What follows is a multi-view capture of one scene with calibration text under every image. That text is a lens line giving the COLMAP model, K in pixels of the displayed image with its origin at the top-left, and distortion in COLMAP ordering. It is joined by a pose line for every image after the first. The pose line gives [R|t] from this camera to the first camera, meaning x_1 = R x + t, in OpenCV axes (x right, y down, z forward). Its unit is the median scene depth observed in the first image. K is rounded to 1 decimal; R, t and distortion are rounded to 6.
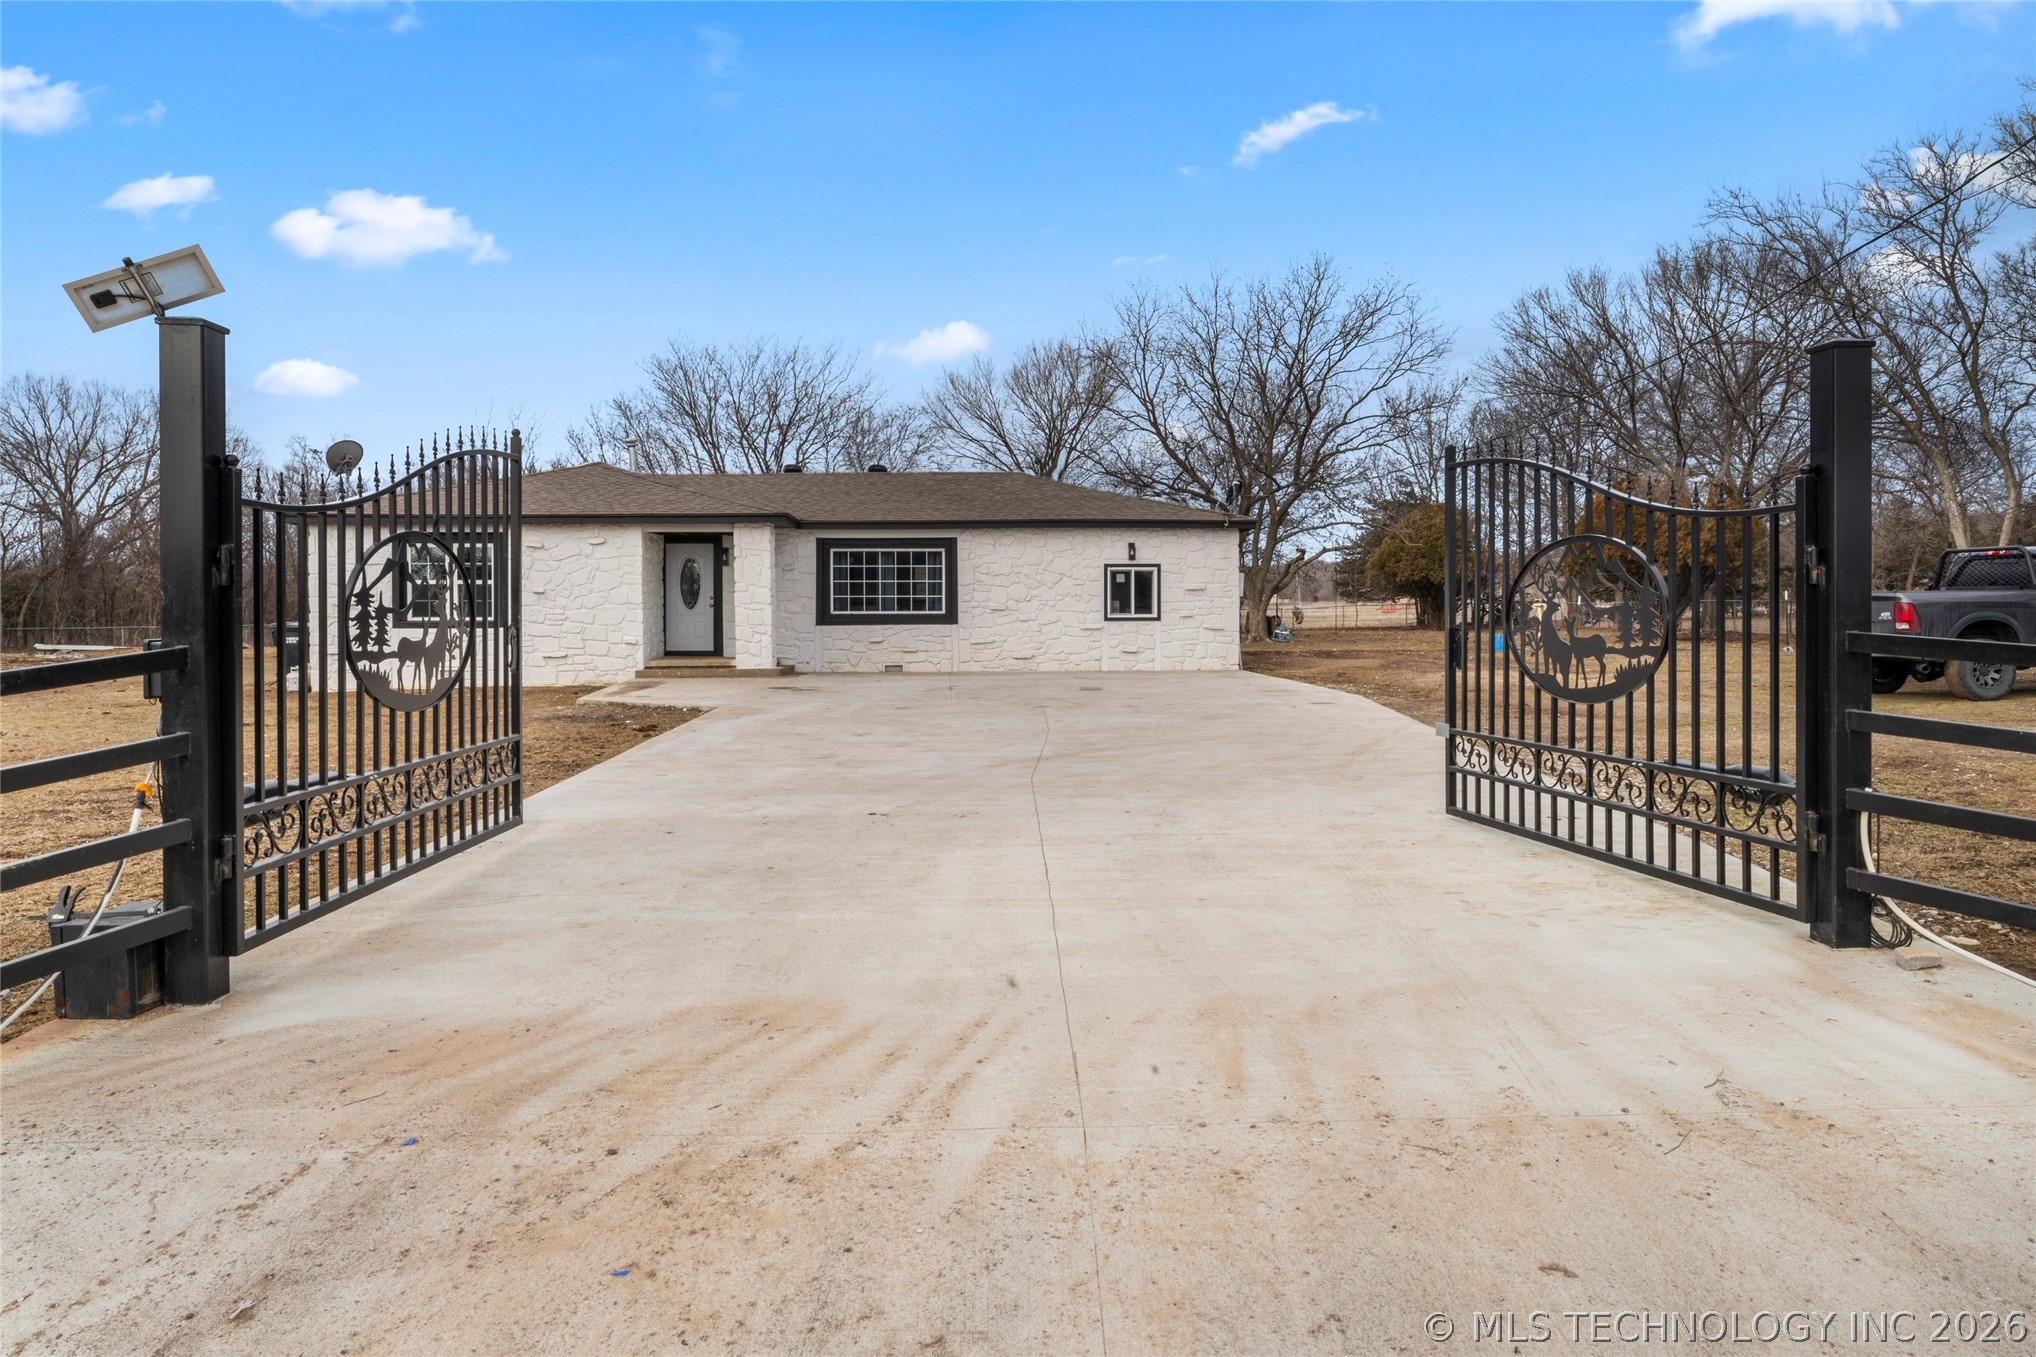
lens RADIAL K [[1303.5, 0, 1018.0], [0, 1303.5, 678.5], [0, 0, 1]] dist [-0.001946, -0.000563]
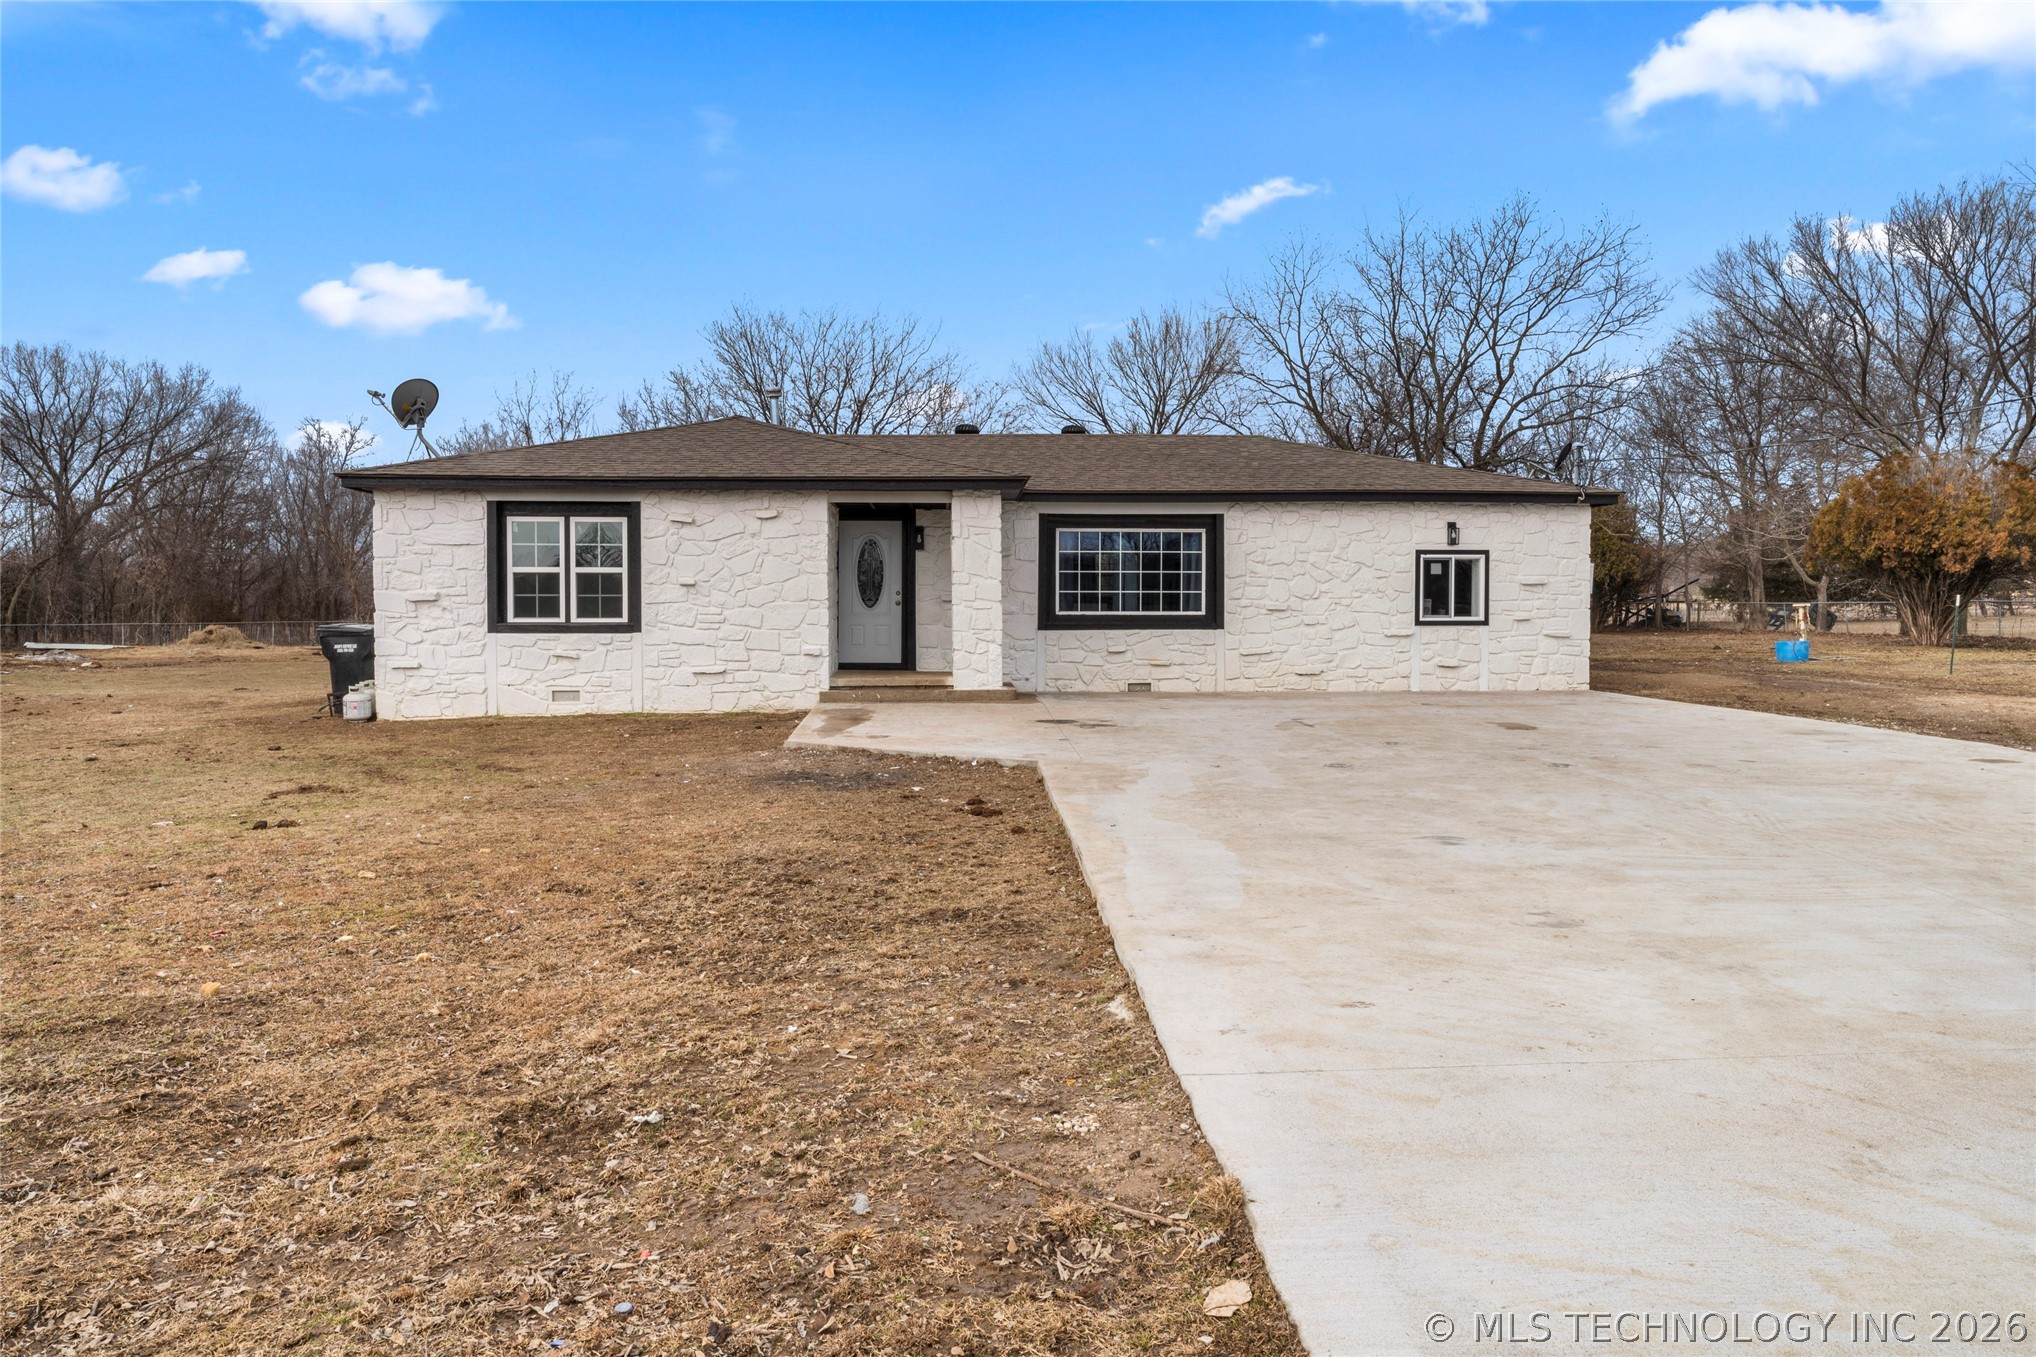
lens RADIAL K [[1314.0, 0, 1018.0], [0, 1314.0, 678.5], [0, 0, 1]] dist [0.002640, 0.001240]
pose [[0.999976, 0.003725, -0.005836, -0.161140], [-0.003715, 0.999992, 0.001741, -0.013929], [0.005843, -0.001719, 0.999981, 0.239580]]
